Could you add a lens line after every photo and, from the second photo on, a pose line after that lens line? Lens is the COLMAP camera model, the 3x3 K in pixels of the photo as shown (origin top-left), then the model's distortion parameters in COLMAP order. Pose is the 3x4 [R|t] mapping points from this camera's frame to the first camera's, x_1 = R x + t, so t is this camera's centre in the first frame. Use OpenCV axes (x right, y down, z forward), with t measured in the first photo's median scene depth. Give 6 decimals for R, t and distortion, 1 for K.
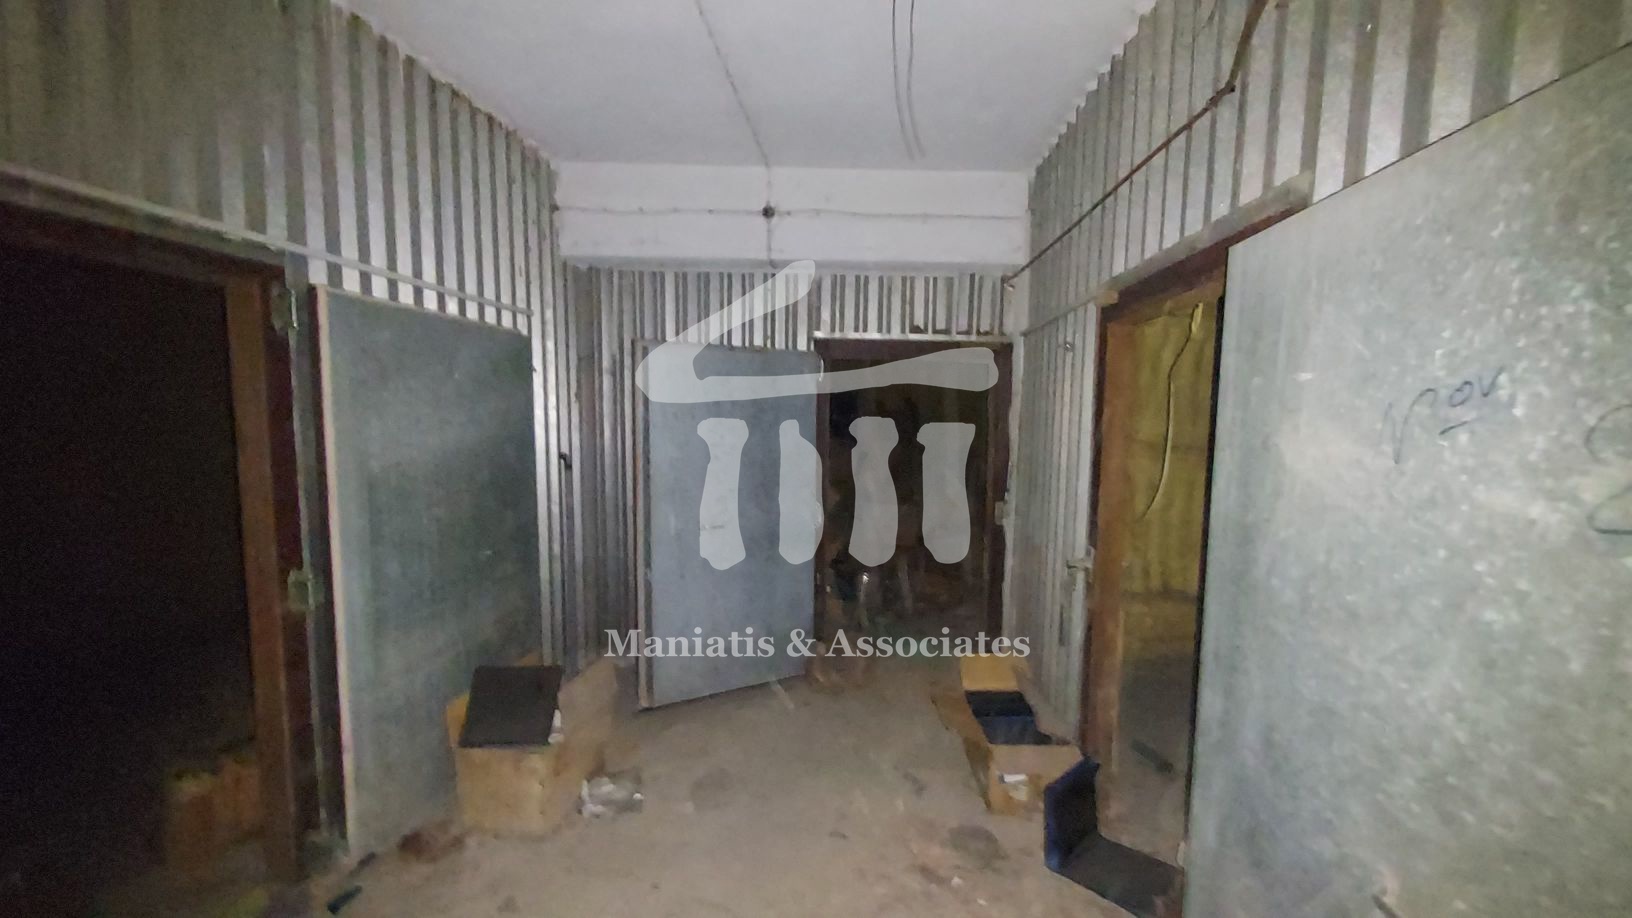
lens RADIAL K [[652.7, 0, 845.7], [0, 652.7, 476.2], [0, 0, 1]] dist [0.003565, -0.003588]
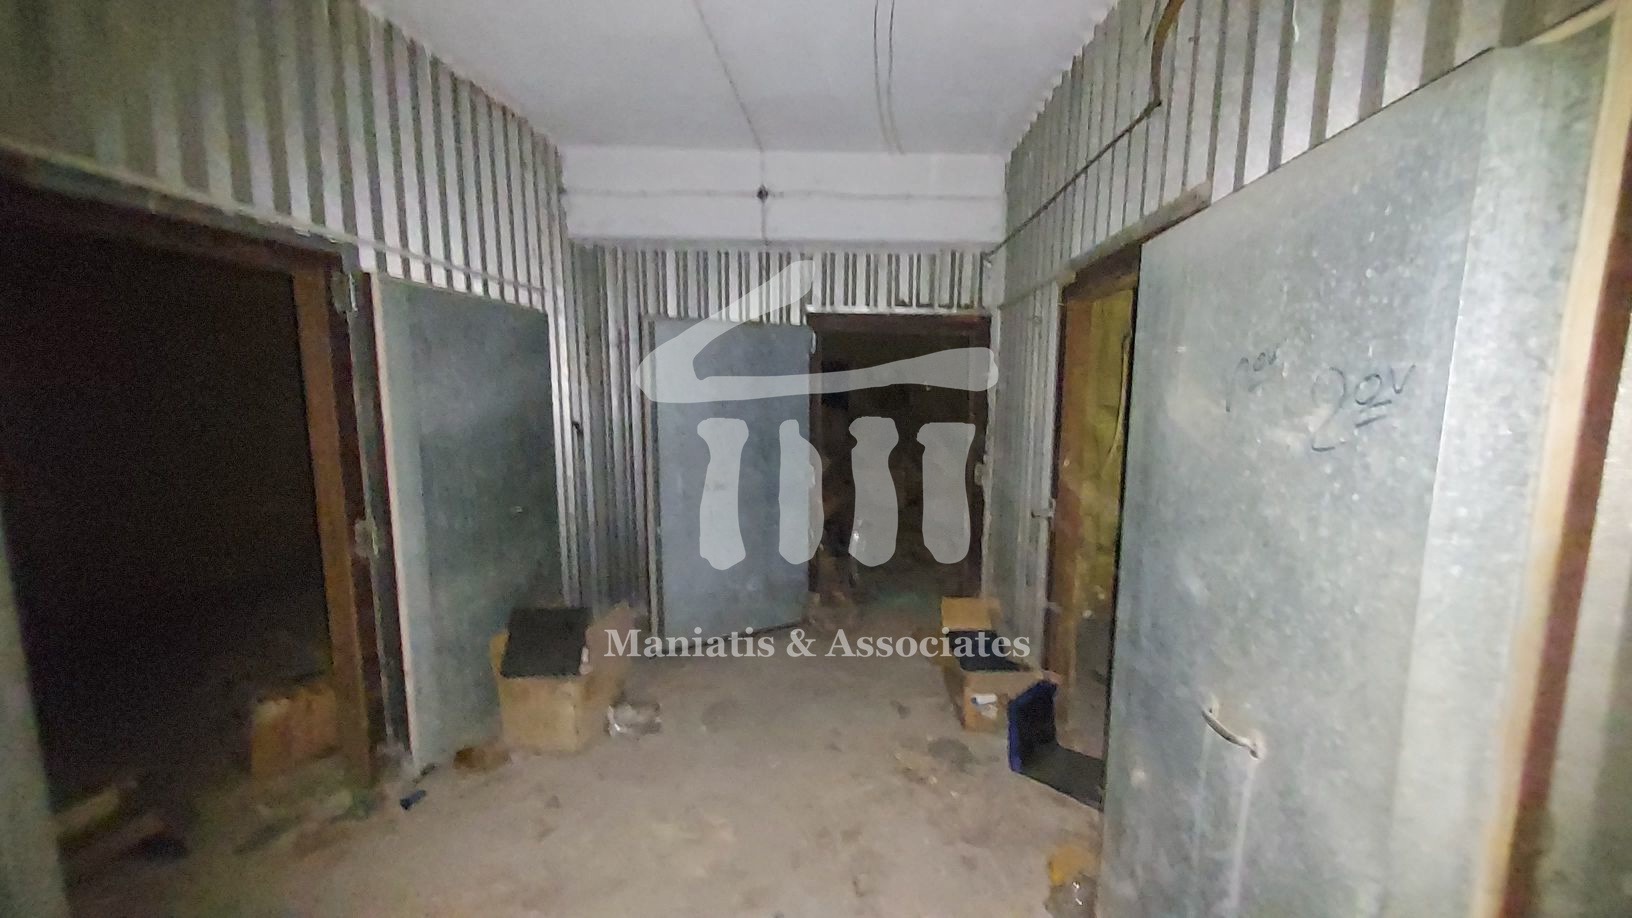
lens RADIAL K [[652.7, 0, 845.7], [0, 652.7, 476.2], [0, 0, 1]] dist [0.003565, -0.003588]
pose [[0.999891, -0.008156, 0.012311, 0.001393], [0.007595, 0.998961, 0.044925, 0.016176], [-0.012665, -0.044827, 0.998914, -0.132913]]
